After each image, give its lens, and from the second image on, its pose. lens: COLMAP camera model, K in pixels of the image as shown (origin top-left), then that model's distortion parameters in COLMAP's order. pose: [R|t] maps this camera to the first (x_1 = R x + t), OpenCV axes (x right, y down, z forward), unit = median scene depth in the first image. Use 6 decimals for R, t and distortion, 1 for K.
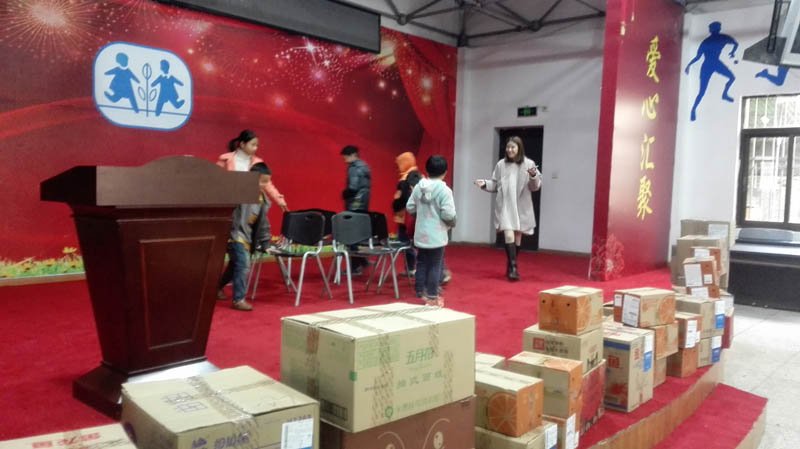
lens RADIAL K [[649.9, 0, 399.2], [0, 649.9, 229.9], [0, 0, 1]] dist [0.109544, -0.212901]
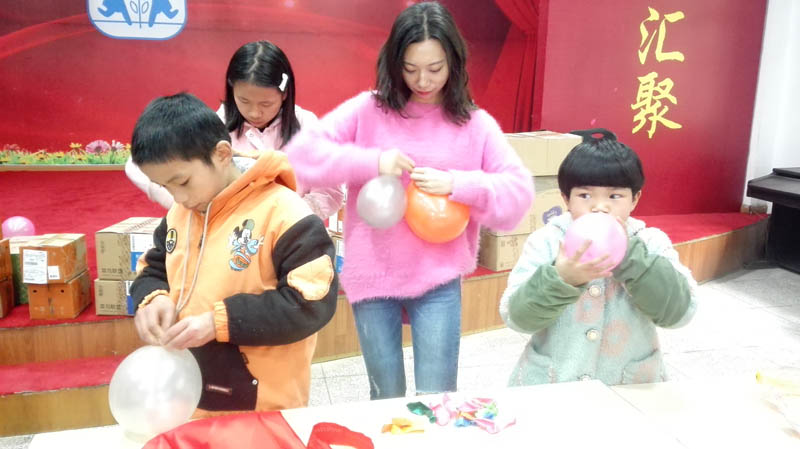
lens RADIAL K [[660.7, 0, 398.4], [0, 660.7, 227.3], [0, 0, 1]] dist [0.115972, -0.220966]
pose [[0.811363, 0.108252, -0.574431, 0.647298], [-0.038620, 0.990483, 0.132108, -0.005442], [0.583265, -0.085003, 0.807822, 0.308073]]
